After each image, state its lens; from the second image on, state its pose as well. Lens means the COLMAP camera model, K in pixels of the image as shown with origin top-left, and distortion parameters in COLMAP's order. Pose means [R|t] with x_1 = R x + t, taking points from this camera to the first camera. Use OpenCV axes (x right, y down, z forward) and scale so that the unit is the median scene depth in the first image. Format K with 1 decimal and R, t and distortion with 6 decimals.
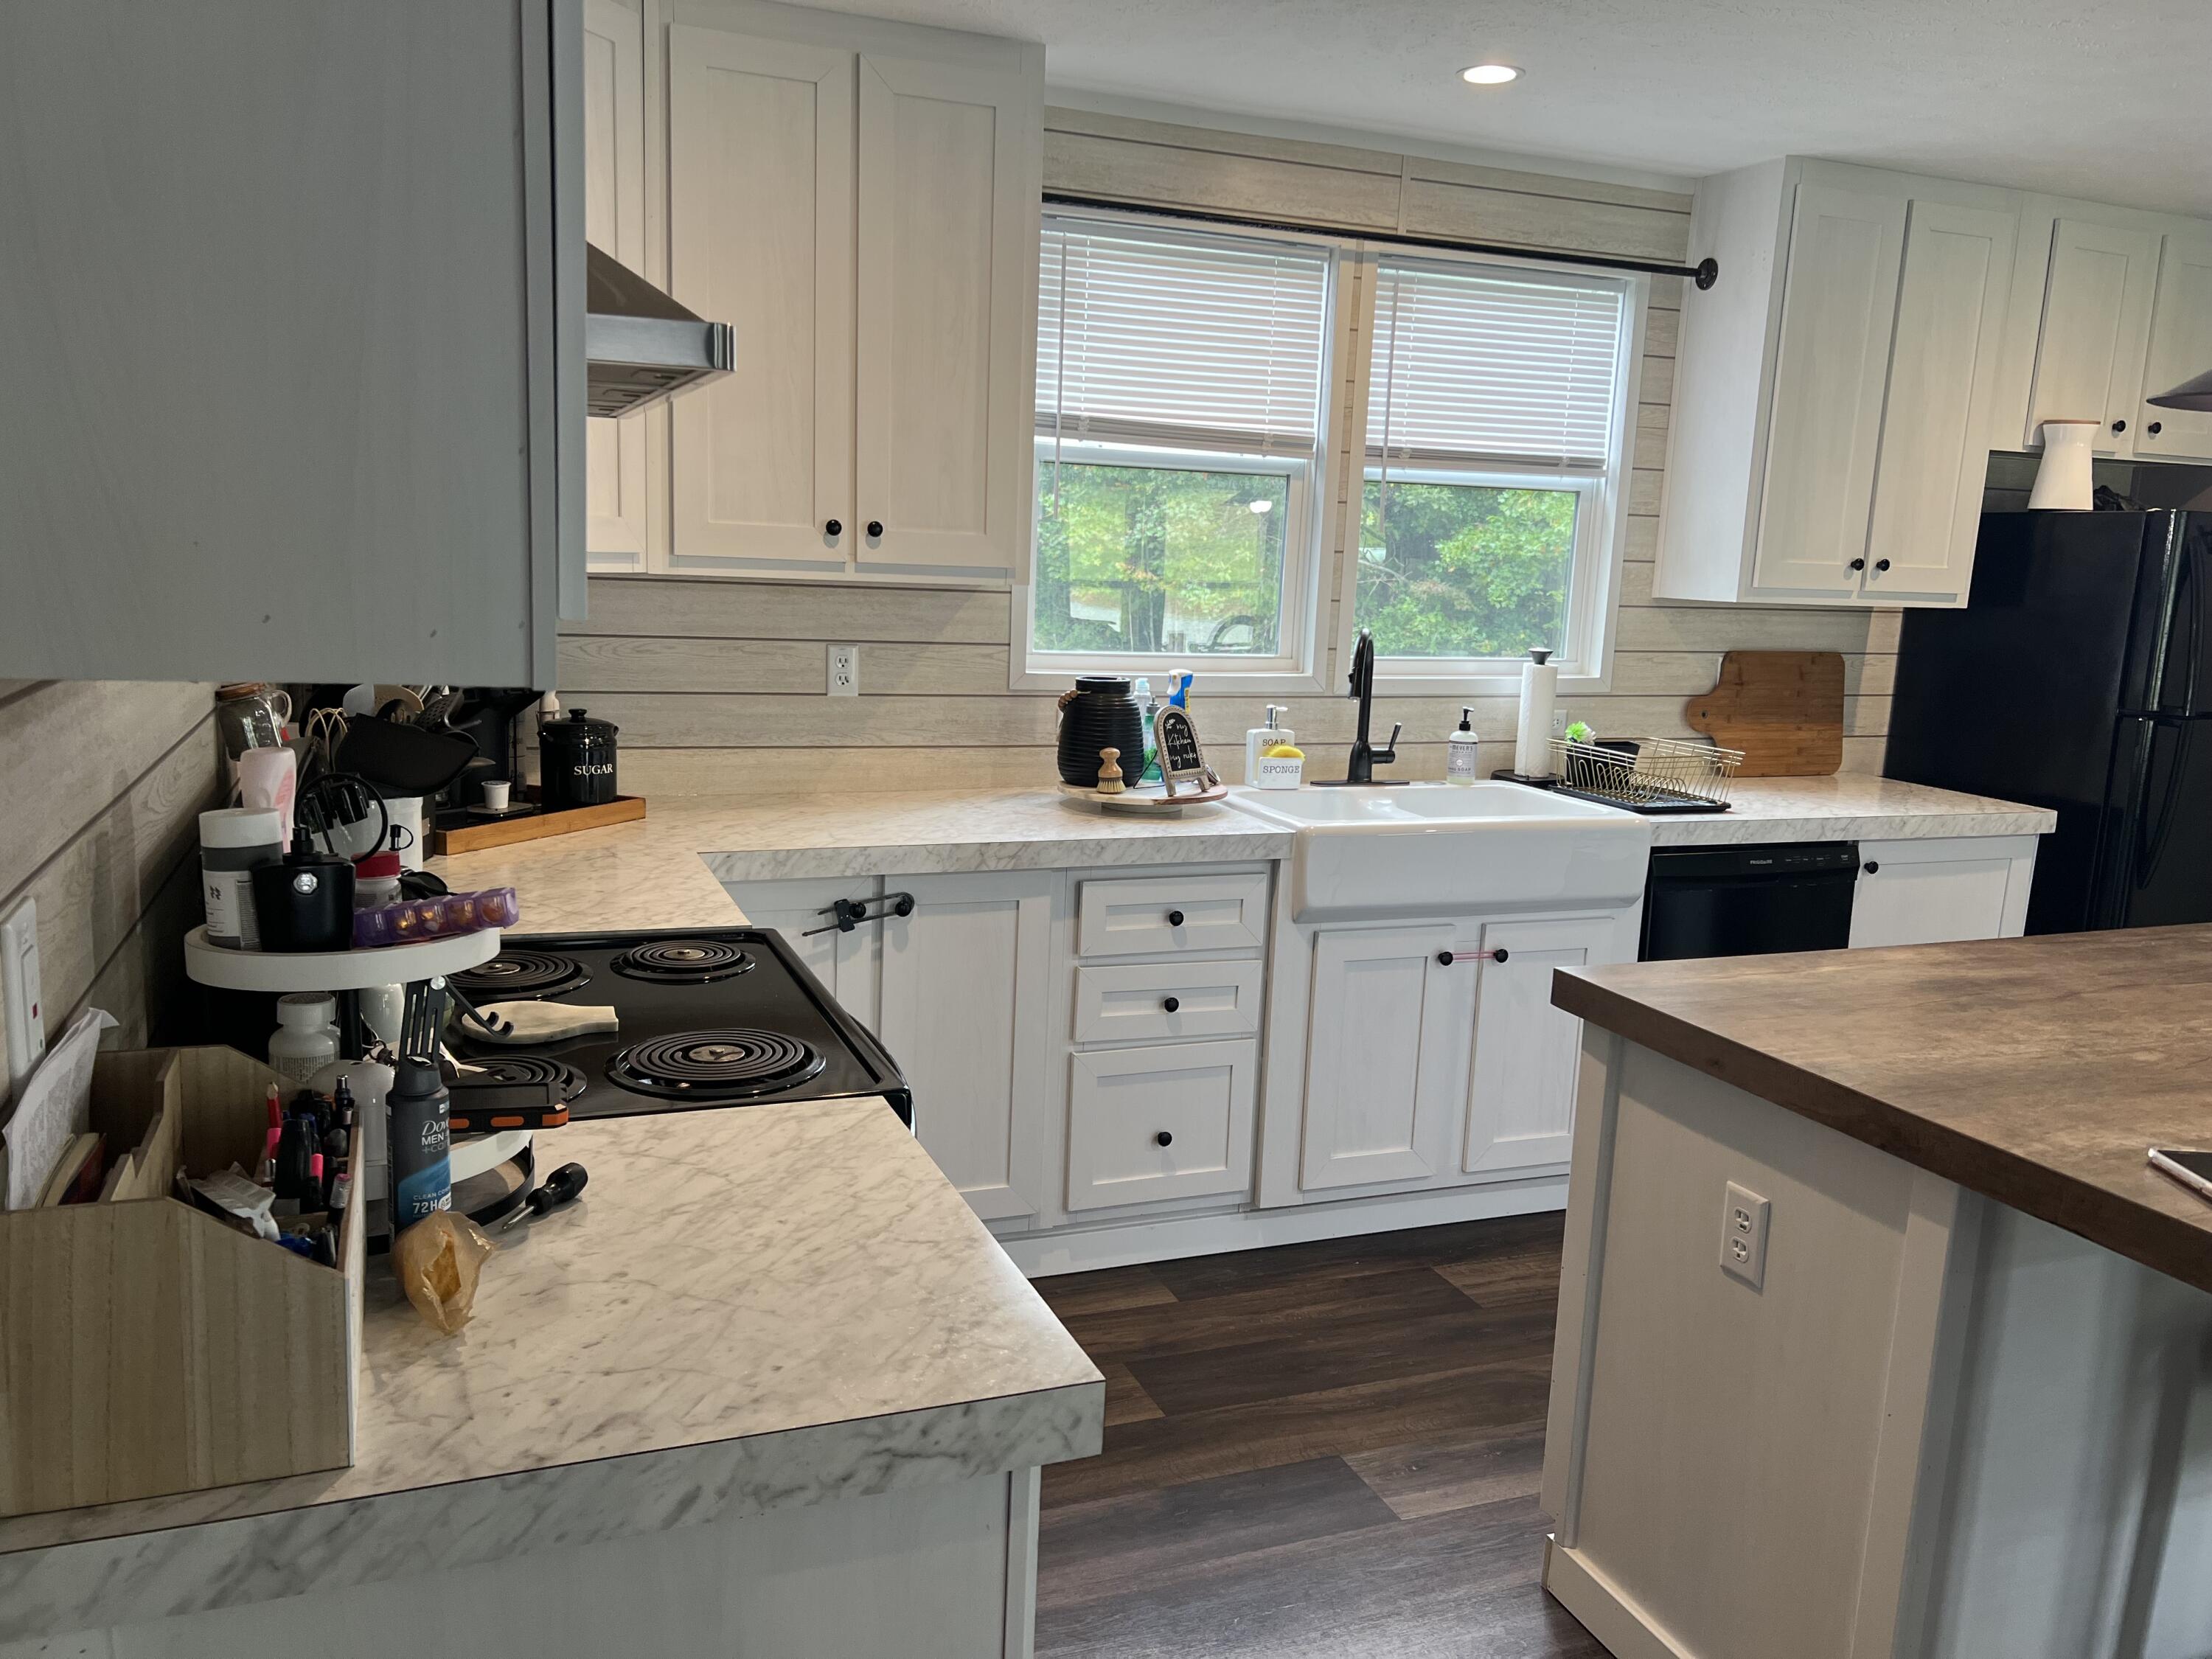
lens RADIAL K [[1675.6, 0, 1102.9], [0, 1675.6, 832.0], [0, 0, 1]] dist [0.045978, -0.044425]
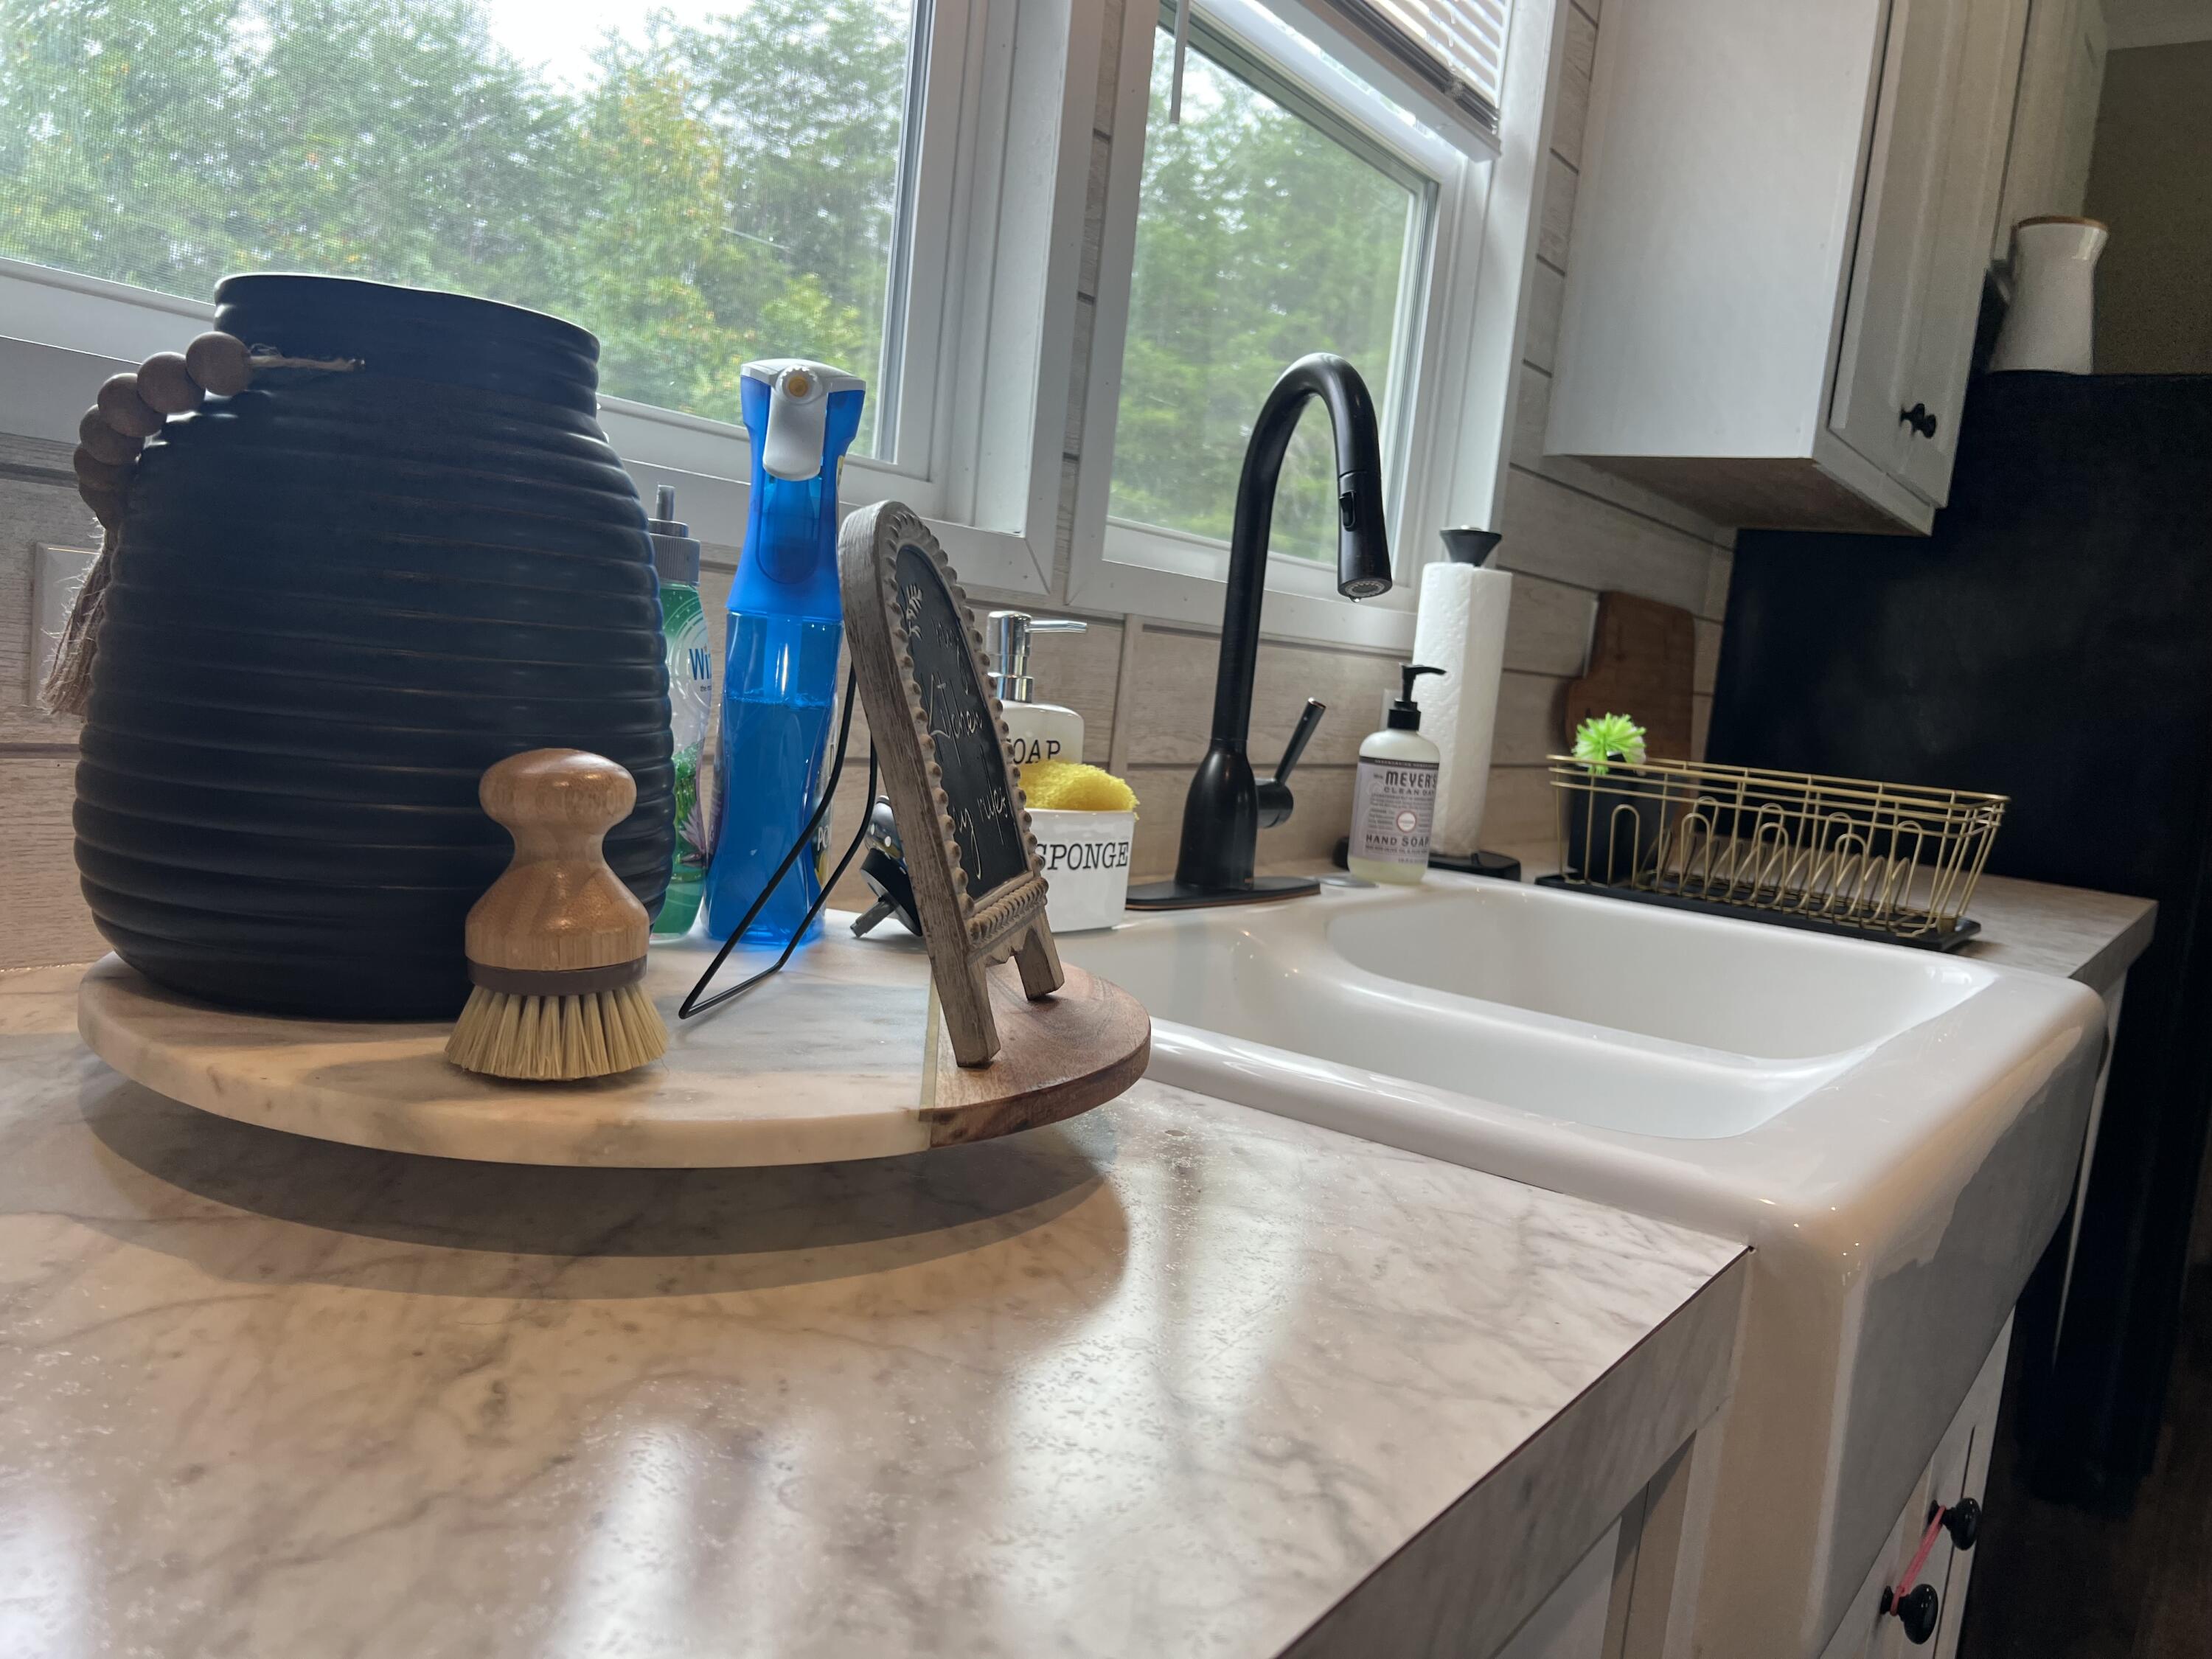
lens RADIAL K [[1675.6, 0, 1105.2], [0, 1675.6, 836.5], [0, 0, 1]] dist [0.045978, -0.044425]
pose [[0.831164, -0.014881, 0.555828, -0.030766], [0.030788, 0.999340, -0.019283, -0.034208], [-0.555174, 0.033140, 0.831074, 0.762762]]
